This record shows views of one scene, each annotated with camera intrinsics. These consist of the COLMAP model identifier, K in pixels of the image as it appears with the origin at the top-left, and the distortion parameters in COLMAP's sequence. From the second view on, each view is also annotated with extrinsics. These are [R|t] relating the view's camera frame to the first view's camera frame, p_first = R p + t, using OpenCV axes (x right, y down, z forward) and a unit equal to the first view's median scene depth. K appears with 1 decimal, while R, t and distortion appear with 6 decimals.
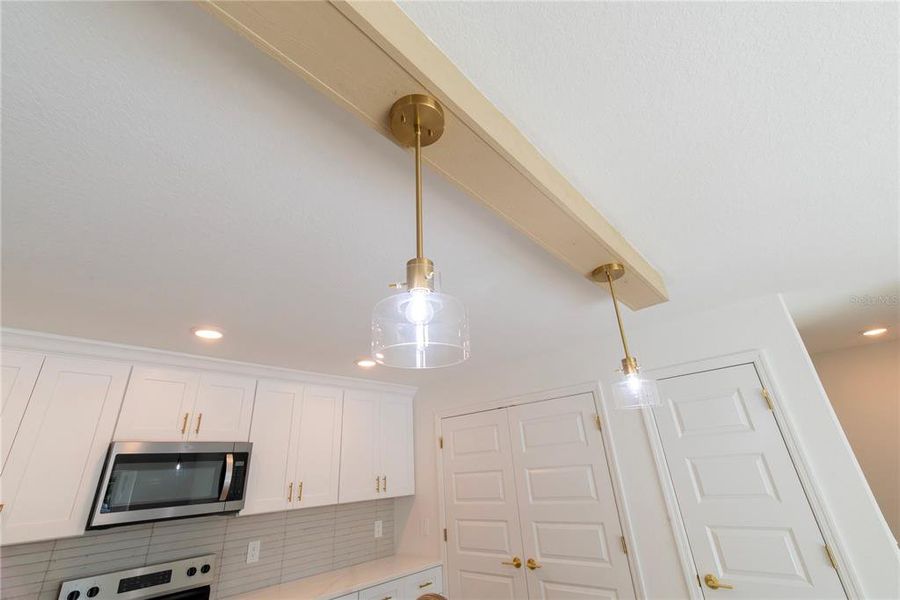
lens RADIAL K [[405.7, 0, 458.2], [0, 405.7, 290.3], [0, 0, 1]] dist [0.015883, -0.000395]
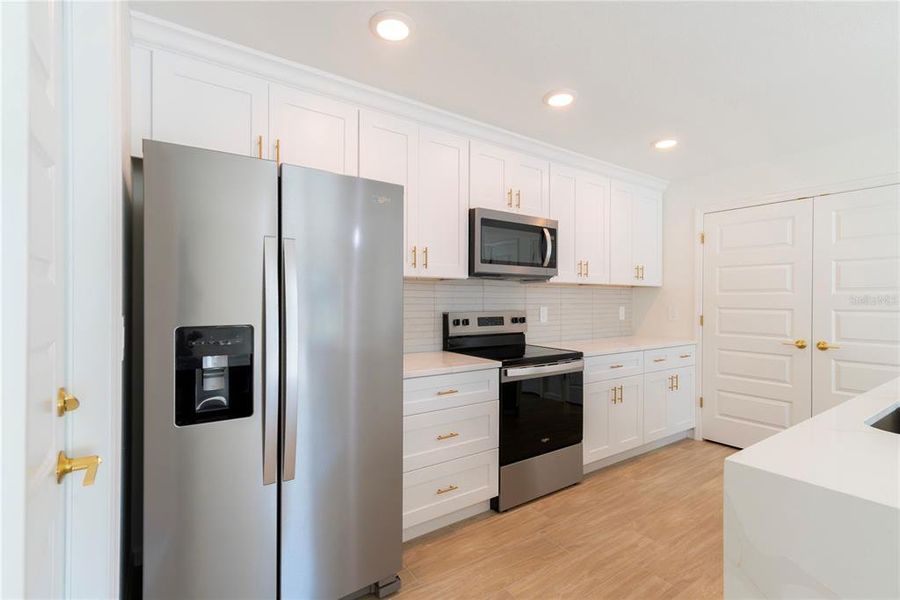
lens RADIAL K [[422.2, 0, 468.9], [0, 422.2, 302.6], [0, 0, 1]] dist [0.023671, 0.000934]
pose [[0.973934, 0.067536, -0.216545, -0.447328], [0.030577, 0.906847, 0.420349, 0.092990], [0.224762, -0.416014, 0.881144, -0.094933]]
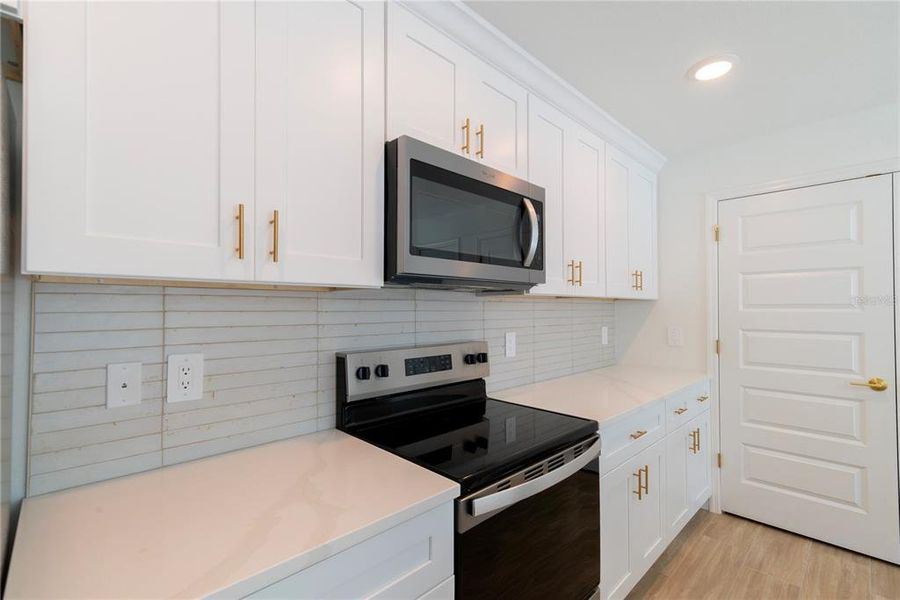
lens RADIAL K [[405.7, 0, 464.7], [0, 405.7, 302.0], [0, 0, 1]] dist [0.015883, -0.000395]
pose [[0.996021, 0.060639, -0.065303, -0.537253], [-0.029687, 0.916712, 0.398444, 0.271612], [0.084025, -0.394920, 0.914865, 0.342605]]
